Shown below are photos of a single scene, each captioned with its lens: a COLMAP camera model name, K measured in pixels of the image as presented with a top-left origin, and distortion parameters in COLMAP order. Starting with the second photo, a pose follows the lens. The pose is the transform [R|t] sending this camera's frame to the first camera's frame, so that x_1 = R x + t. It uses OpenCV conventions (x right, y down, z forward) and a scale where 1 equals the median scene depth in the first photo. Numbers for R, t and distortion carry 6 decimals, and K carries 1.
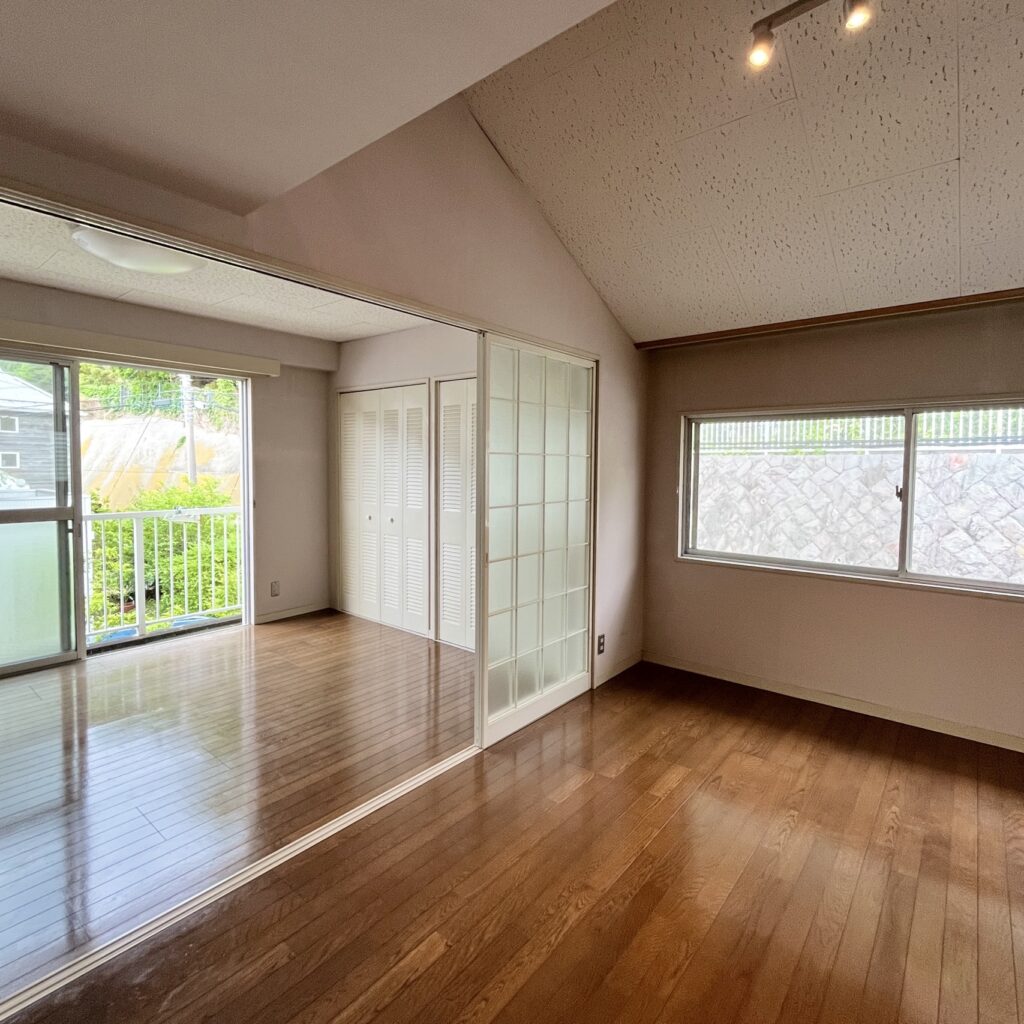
lens RADIAL K [[563.3, 0, 516.9], [0, 563.3, 489.1], [0, 0, 1]] dist [-0.001880, -0.000259]
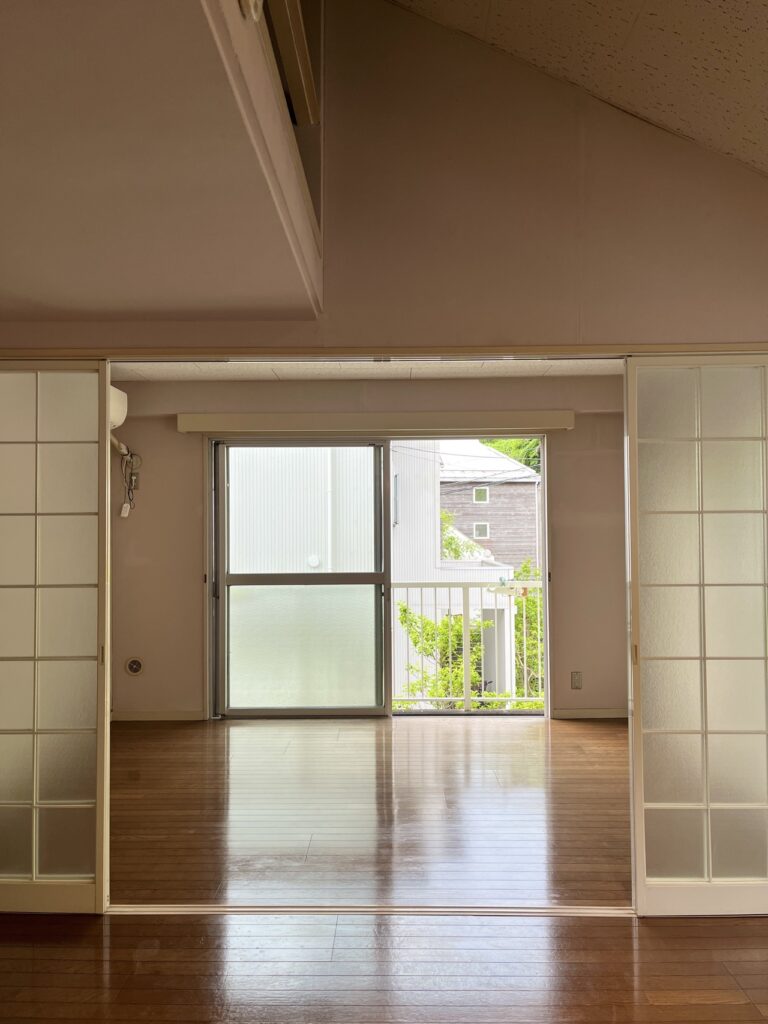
lens RADIAL K [[789.0, 0, 387.2], [0, 789.0, 515.0], [0, 0, 1]] dist [0.087430, -0.114855]
pose [[0.609423, -0.028963, -0.792316, 0.341925], [-0.023349, 0.998244, -0.054449, 0.003556], [0.792502, 0.051682, 0.607676, 0.049198]]
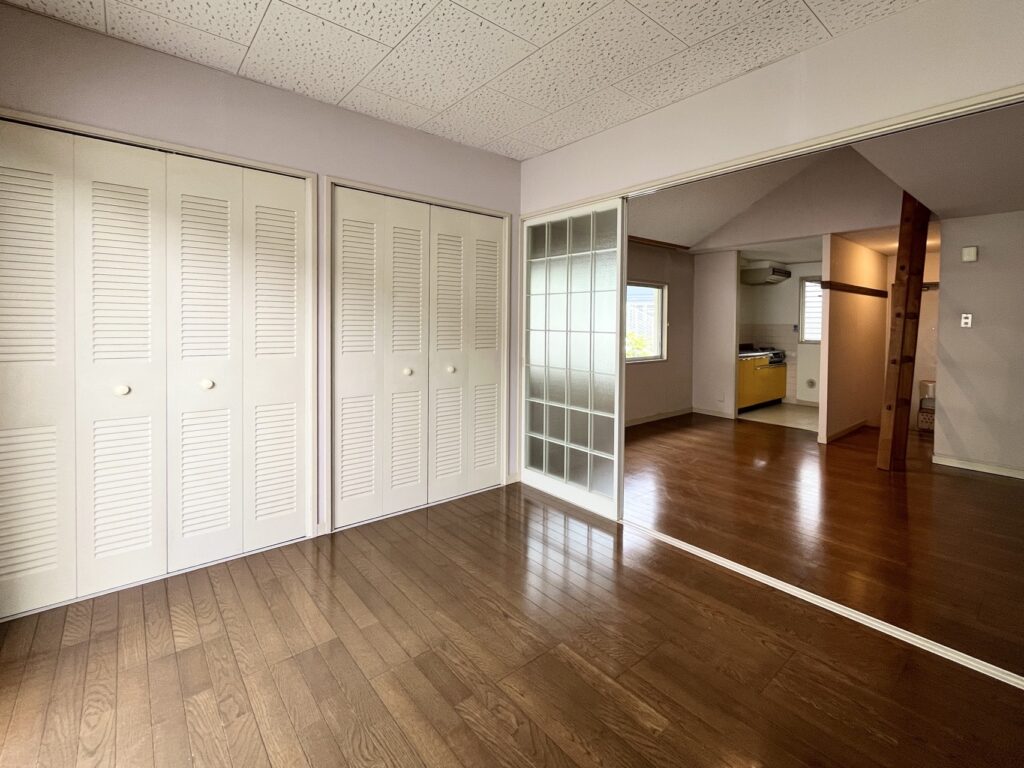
lens RADIAL K [[473.1, 0, 579.6], [0, 473.1, 326.1], [0, 0, 1]] dist [0.001717, 0.000729]
pose [[0.120074, -0.021356, 0.992535, -0.647284], [0.033345, 0.999291, 0.017467, -0.001463], [-0.992205, 0.030999, 0.120701, 0.536586]]
